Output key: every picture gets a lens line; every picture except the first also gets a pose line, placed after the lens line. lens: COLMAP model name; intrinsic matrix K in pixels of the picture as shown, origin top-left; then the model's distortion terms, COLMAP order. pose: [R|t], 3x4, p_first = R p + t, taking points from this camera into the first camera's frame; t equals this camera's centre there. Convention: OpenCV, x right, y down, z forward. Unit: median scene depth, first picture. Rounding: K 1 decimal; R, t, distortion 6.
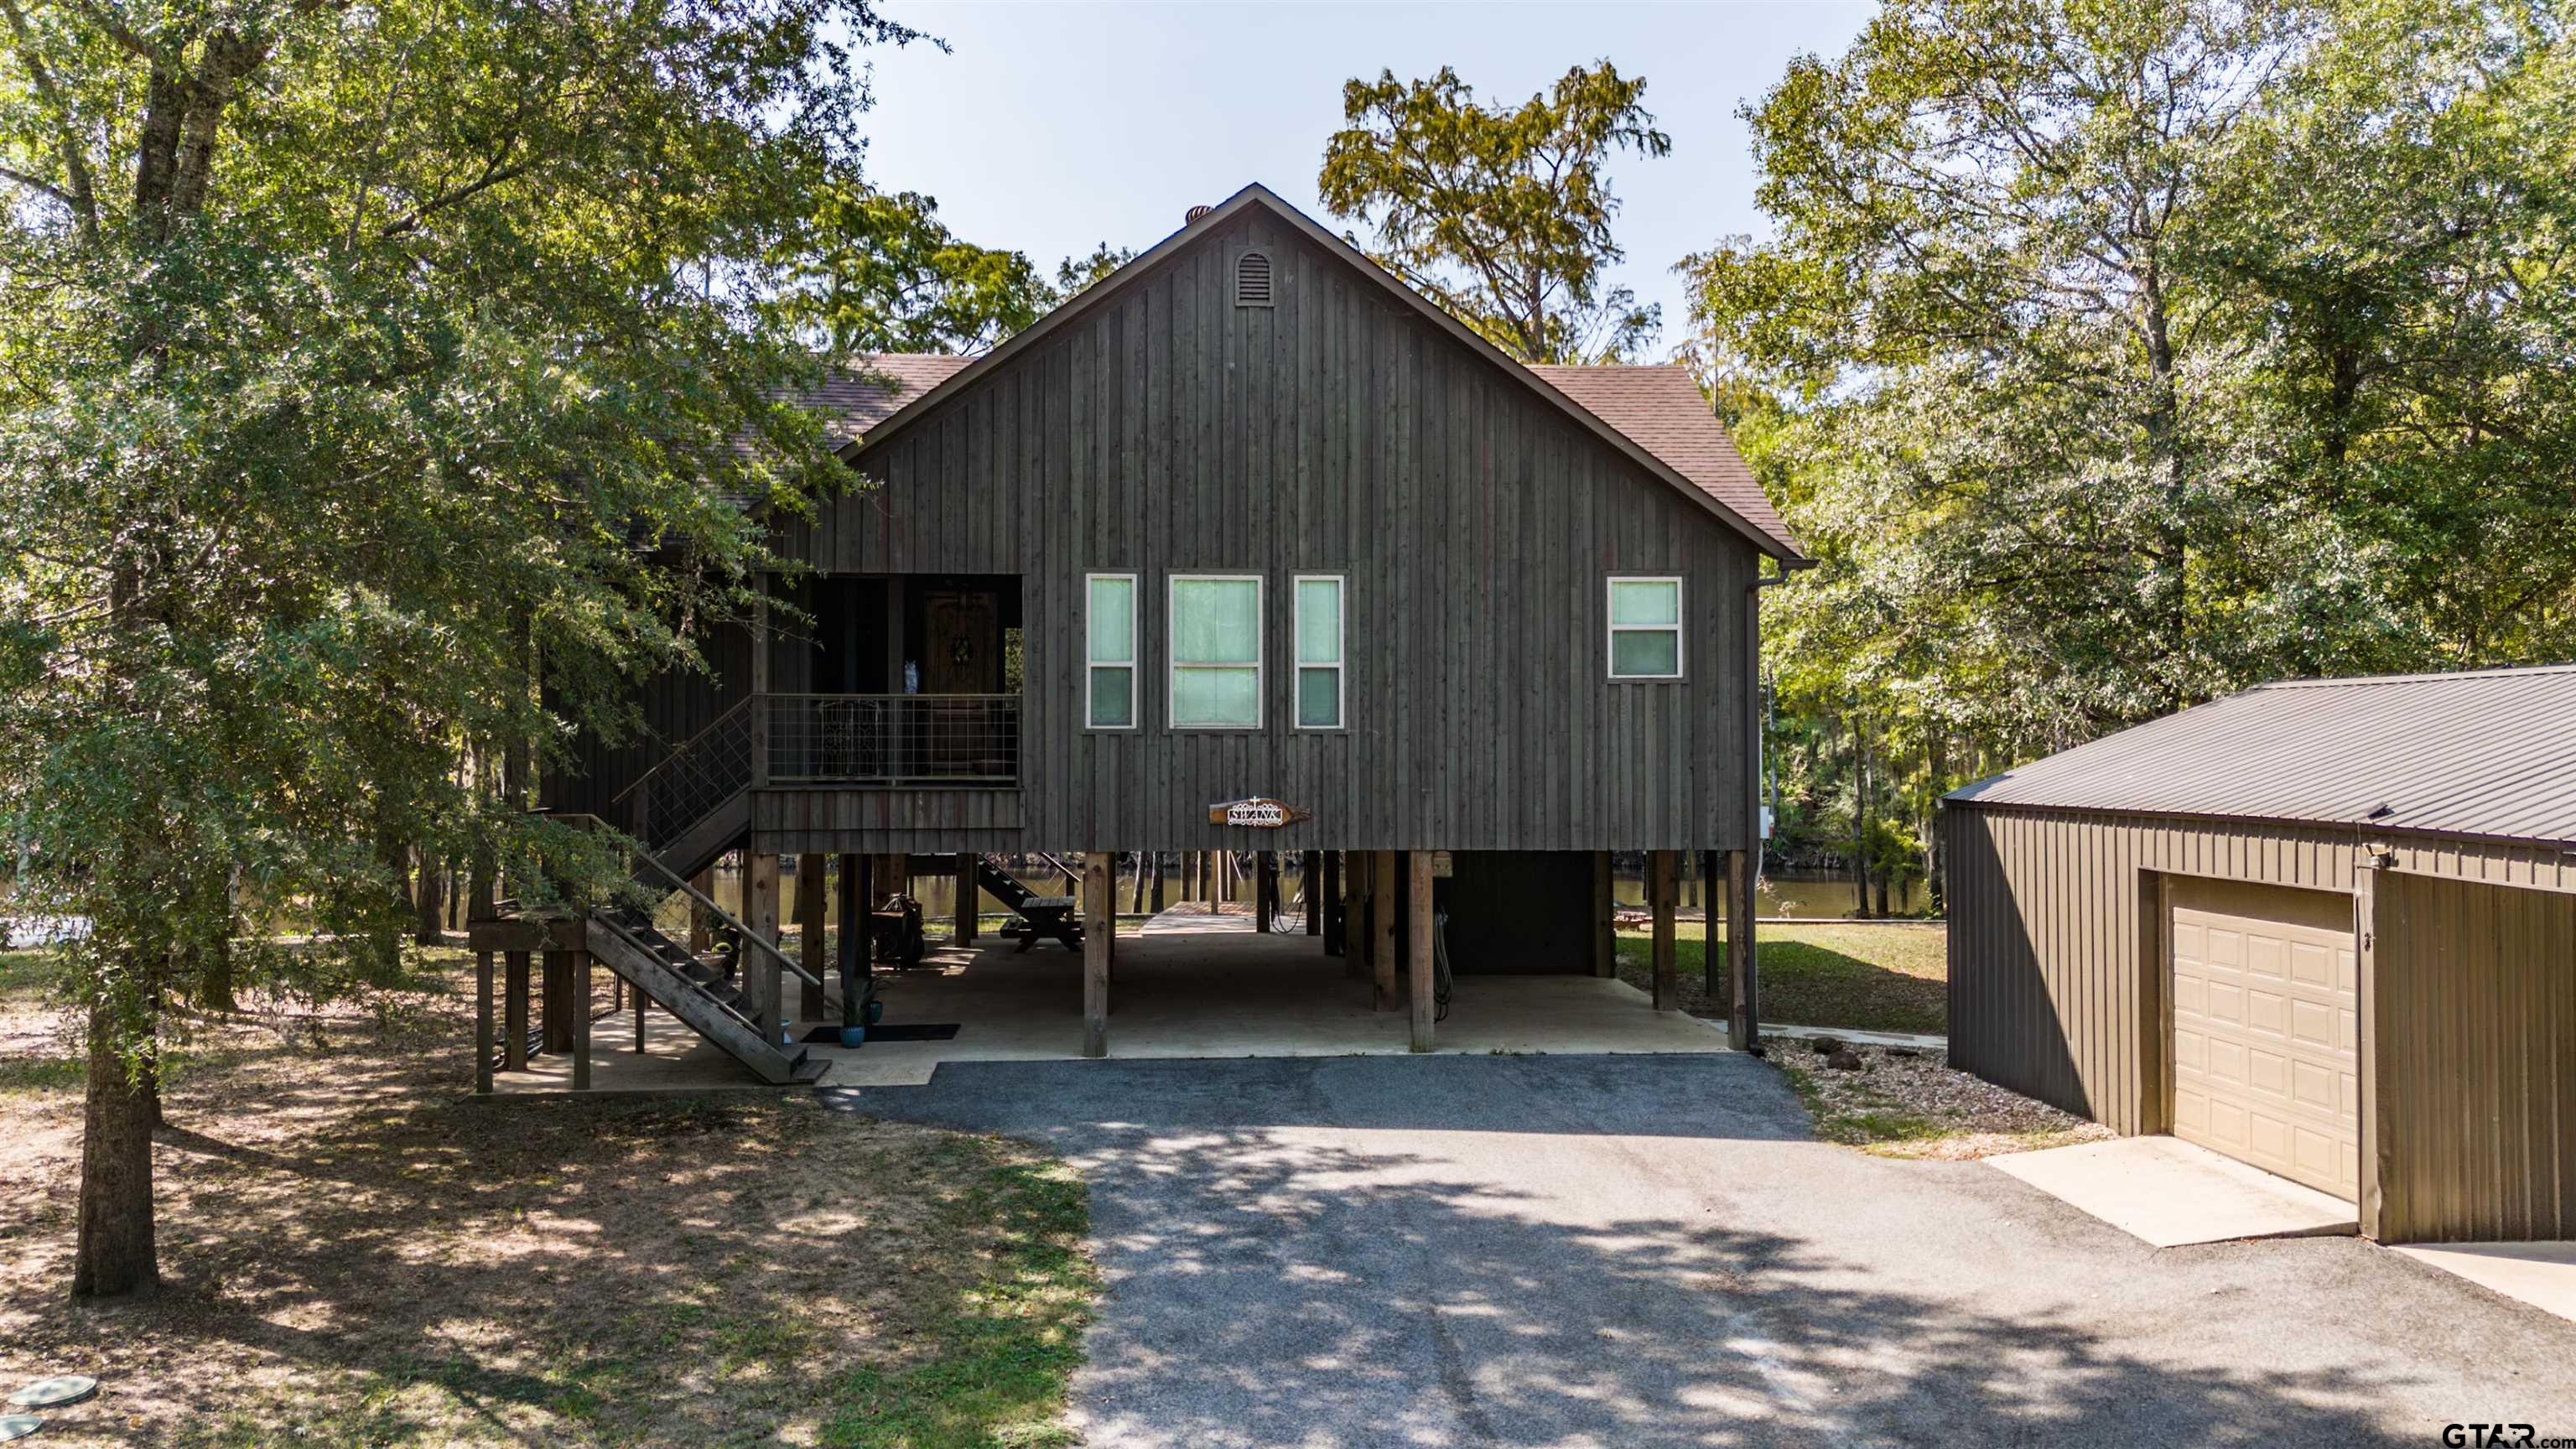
lens RADIAL K [[1889.5, 0, 1288.0], [0, 1889.5, 724.5], [0, 0, 1]] dist [0.108312, -0.103294]
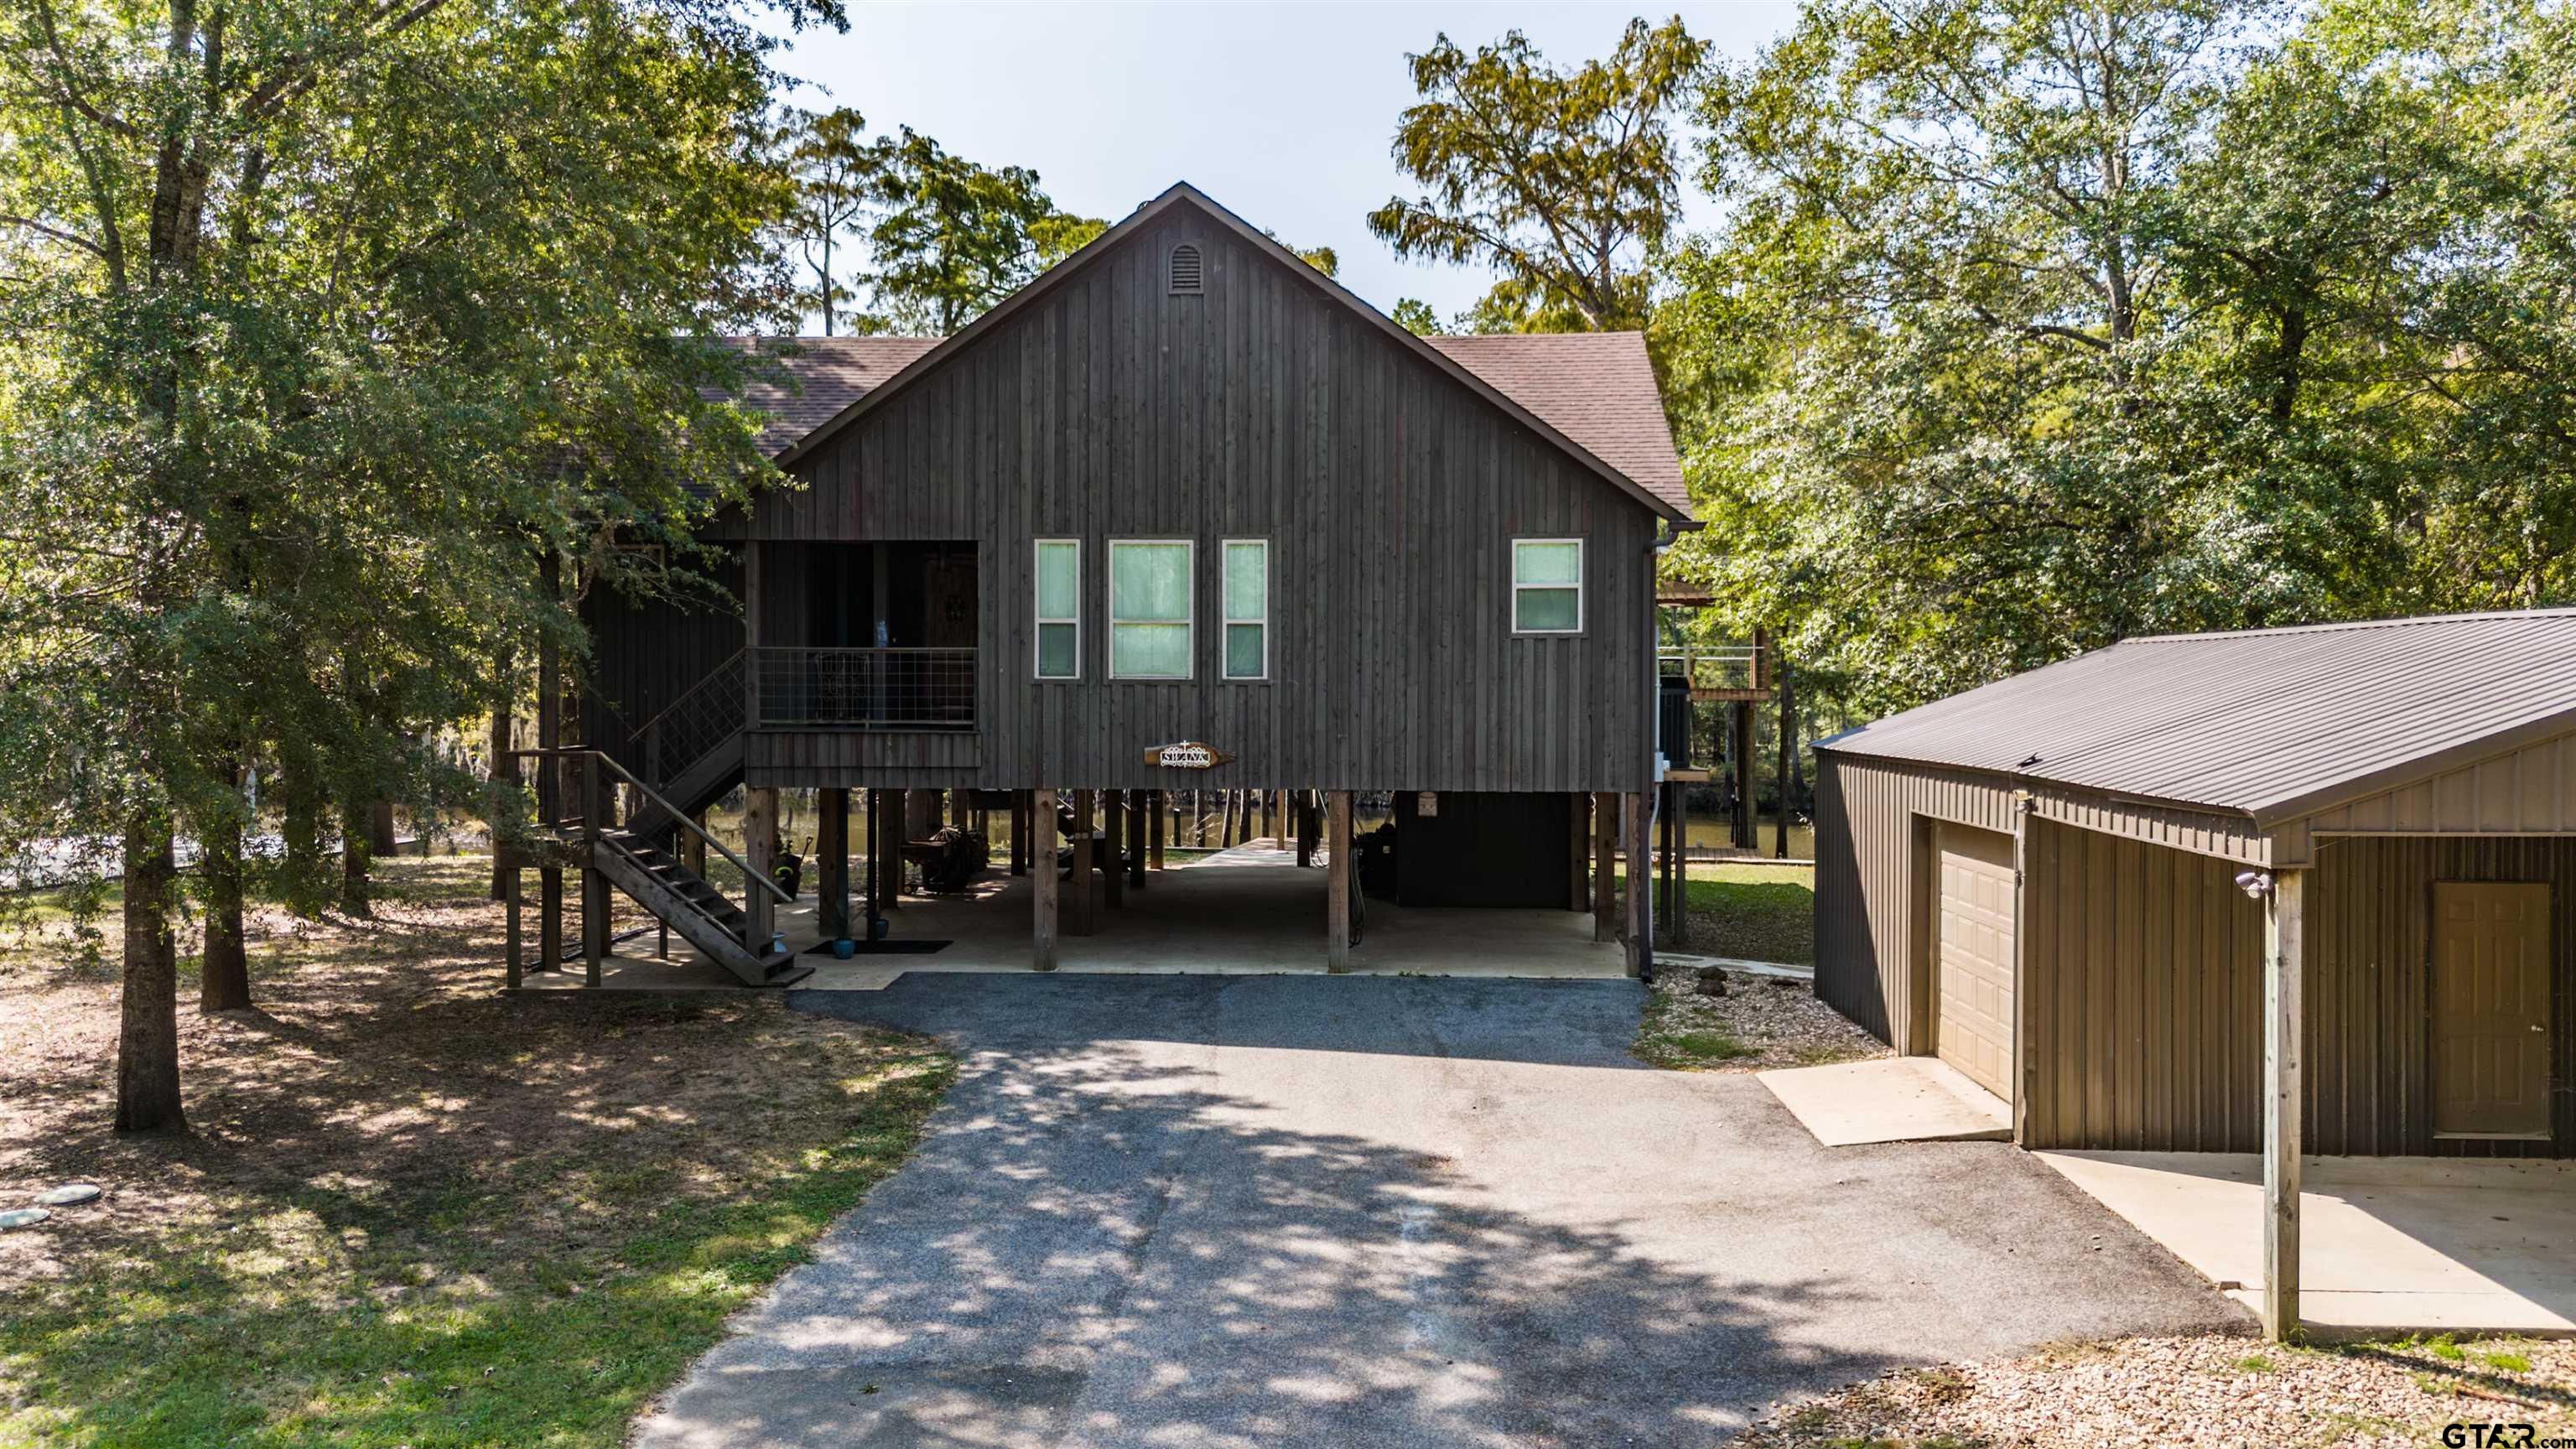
lens RADIAL K [[1889.5, 0, 1288.0], [0, 1889.5, 724.5], [0, 0, 1]] dist [0.108312, -0.103294]
pose [[0.992556, 0.005896, -0.121644, 0.175525], [-0.002040, 0.999492, 0.031798, -0.006582], [0.121770, -0.031313, 0.992064, -0.089960]]
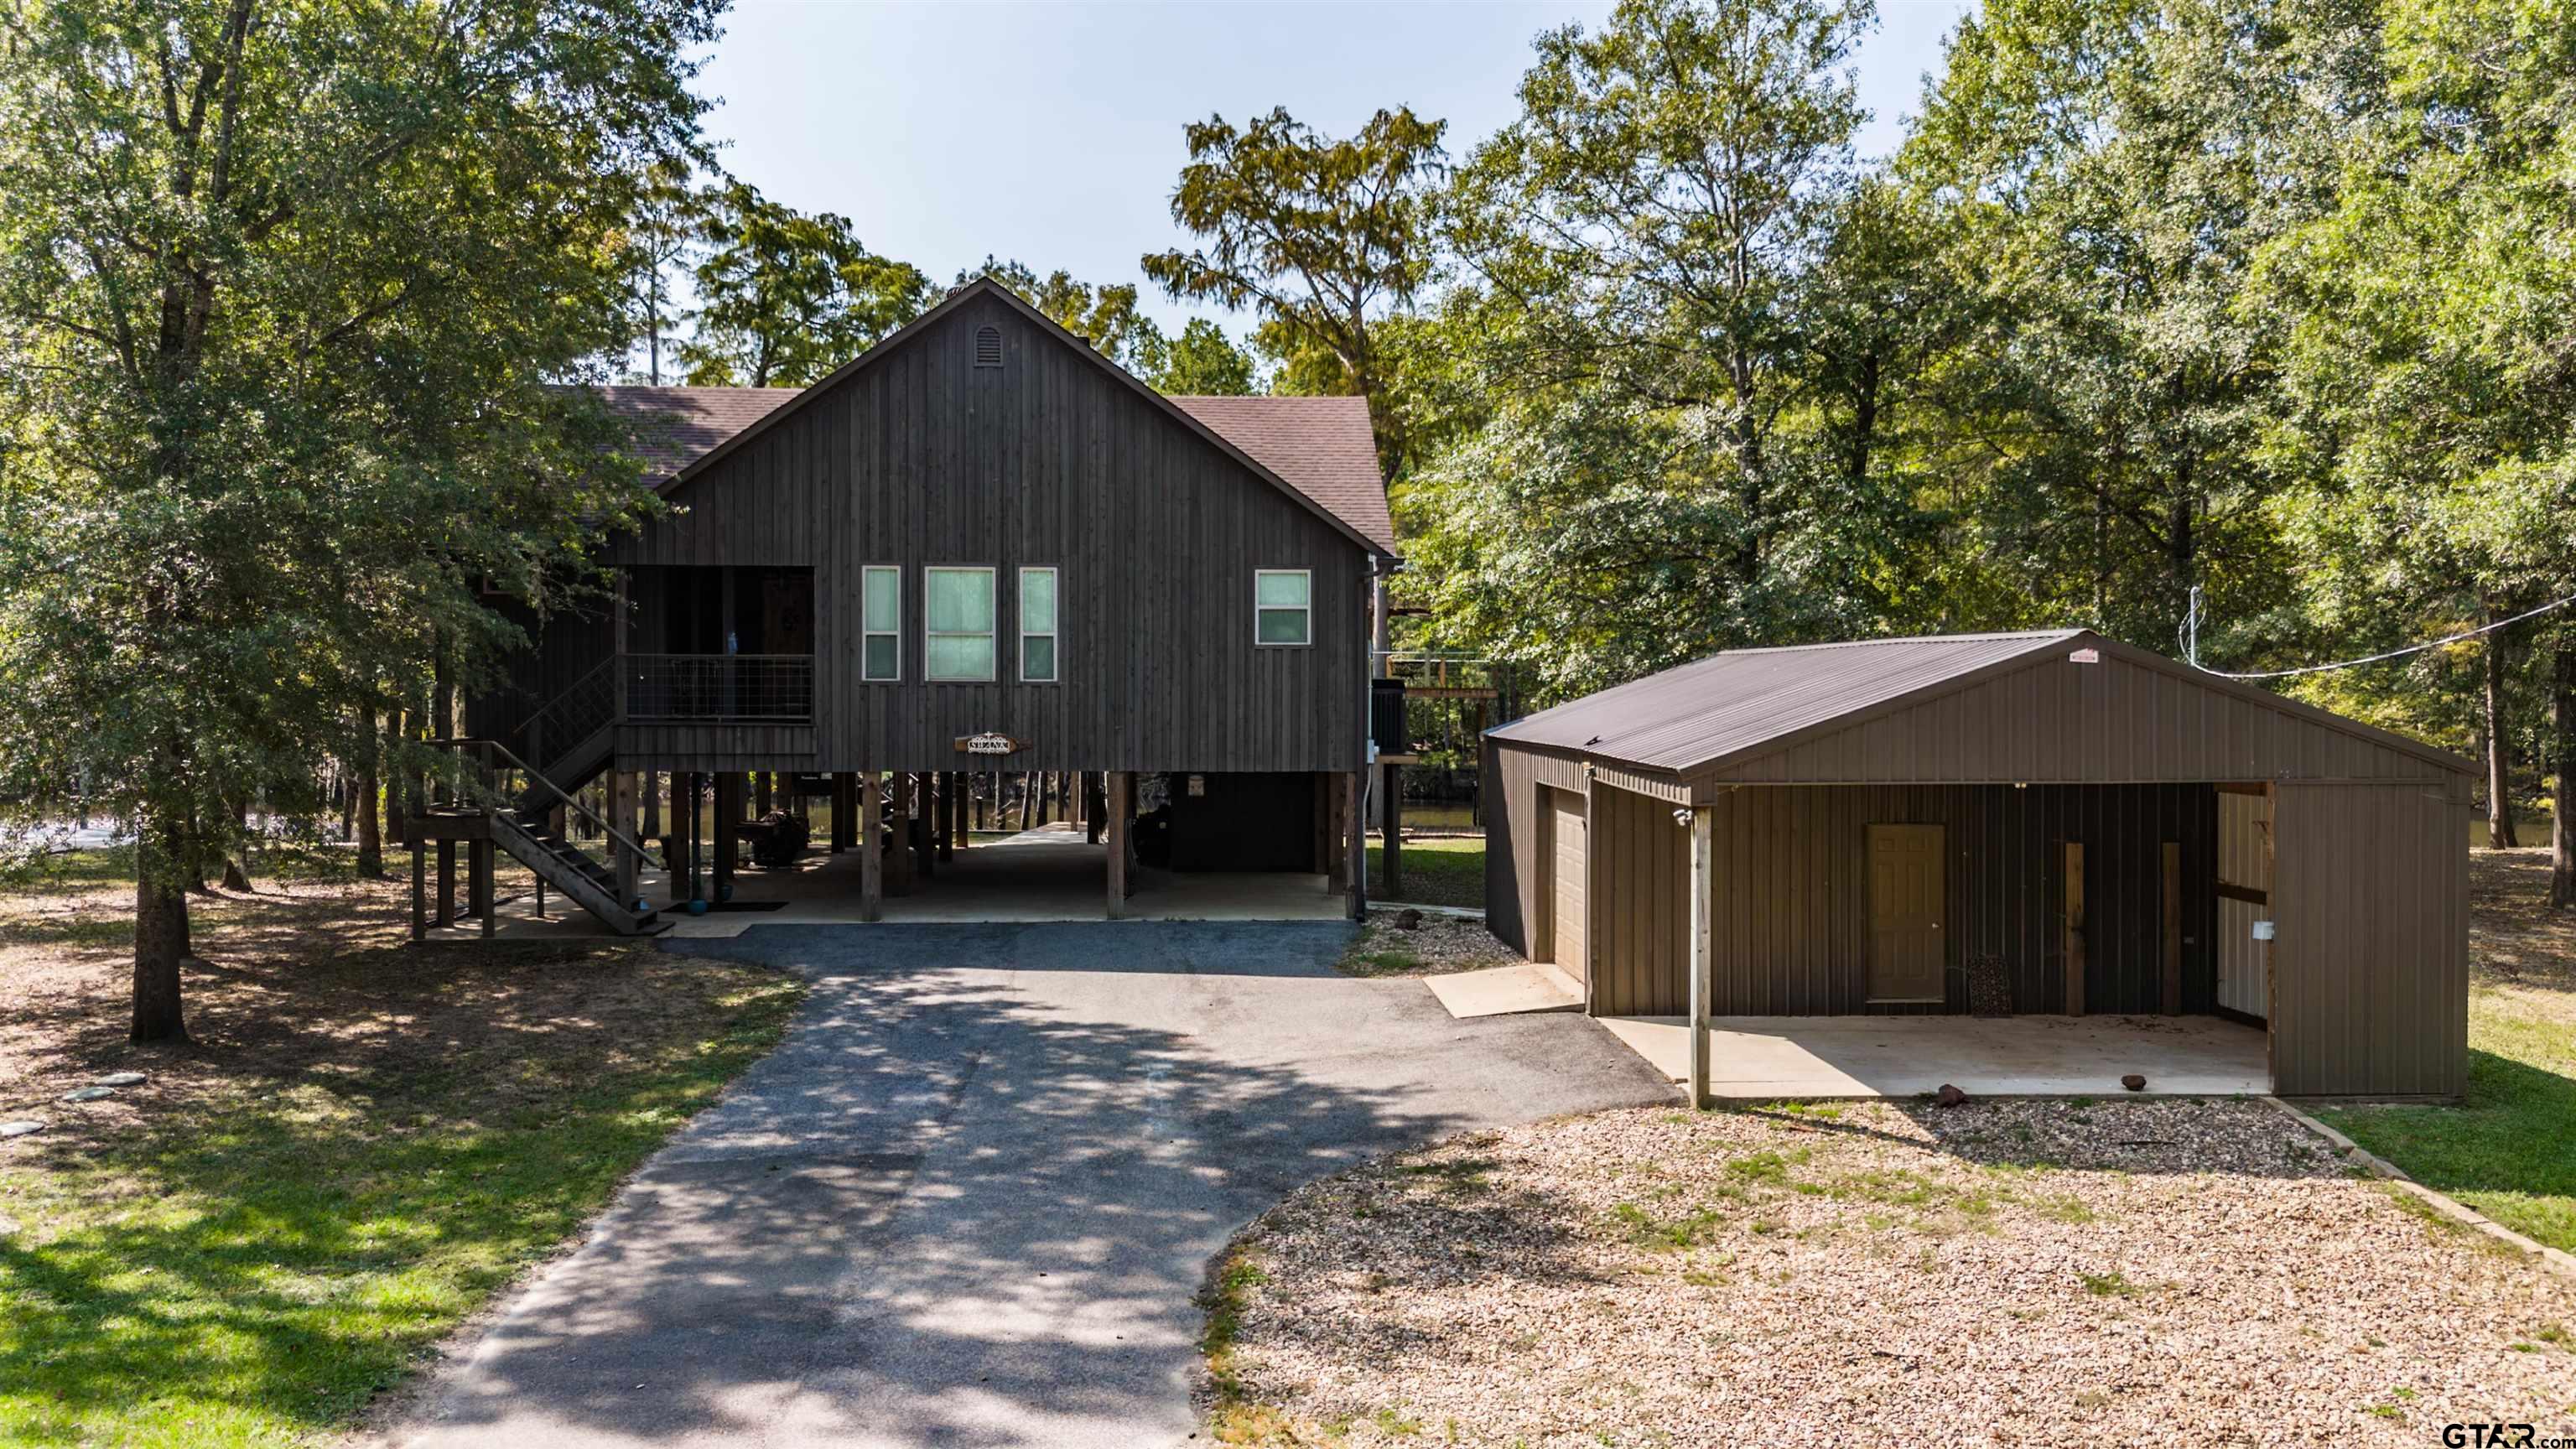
lens RADIAL K [[1887.9, 0, 1306.0], [0, 1887.9, 718.5], [0, 0, 1]] dist [0.041584, -0.000893]
pose [[0.999957, 0.004161, -0.008305, 0.218477], [-0.003903, 0.999516, 0.030860, -0.013494], [0.008430, -0.030826, 0.999489, -0.344457]]
